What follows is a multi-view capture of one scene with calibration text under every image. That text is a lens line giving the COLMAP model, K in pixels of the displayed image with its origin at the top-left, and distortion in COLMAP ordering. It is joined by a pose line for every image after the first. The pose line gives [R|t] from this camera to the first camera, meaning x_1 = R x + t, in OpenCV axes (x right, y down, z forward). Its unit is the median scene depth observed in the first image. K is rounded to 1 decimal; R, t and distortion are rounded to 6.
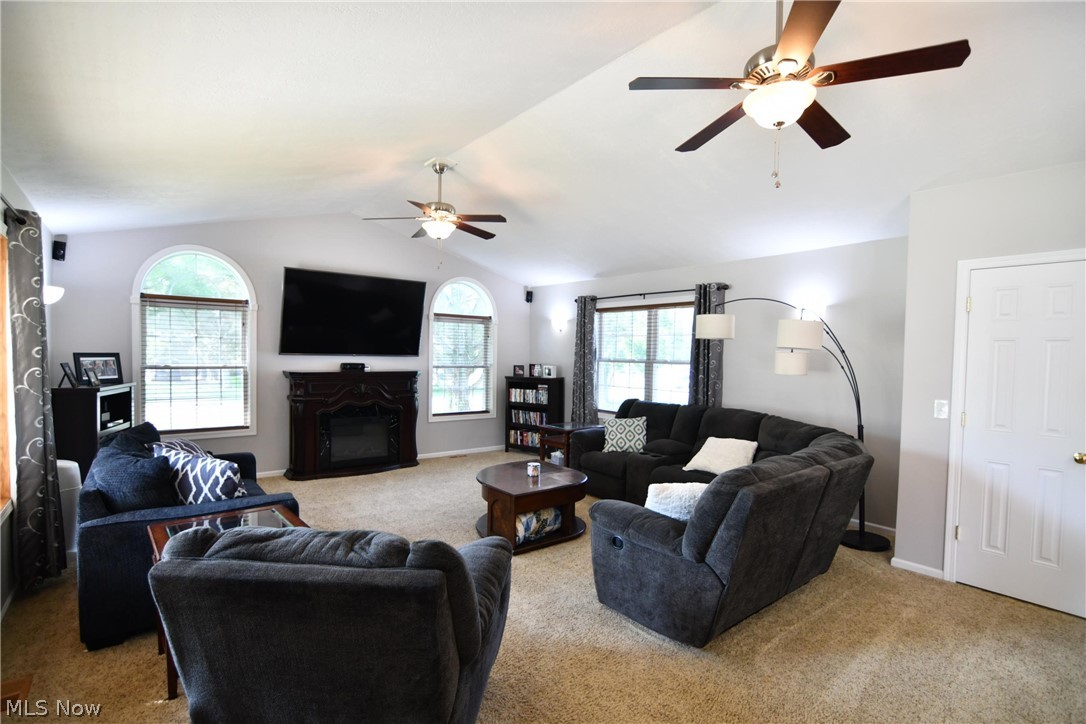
lens RADIAL K [[530.6, 0, 539.7], [0, 530.6, 371.0], [0, 0, 1]] dist [-0.033585, 0.012778]
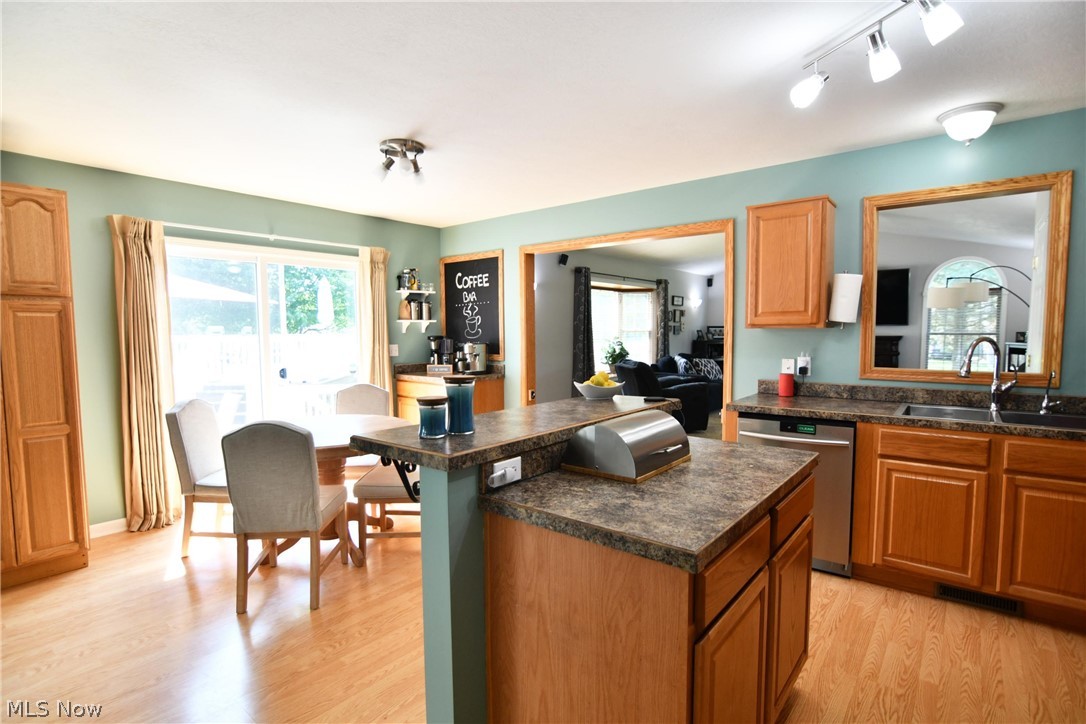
lens RADIAL K [[530.6, 0, 539.7], [0, 530.6, 371.0], [0, 0, 1]] dist [-0.033585, 0.012778]
pose [[0.214668, 0.055782, -0.975093, 1.012876], [-0.025419, 0.998349, 0.051516, 0.049770], [0.976356, 0.013727, 0.215732, -0.202143]]
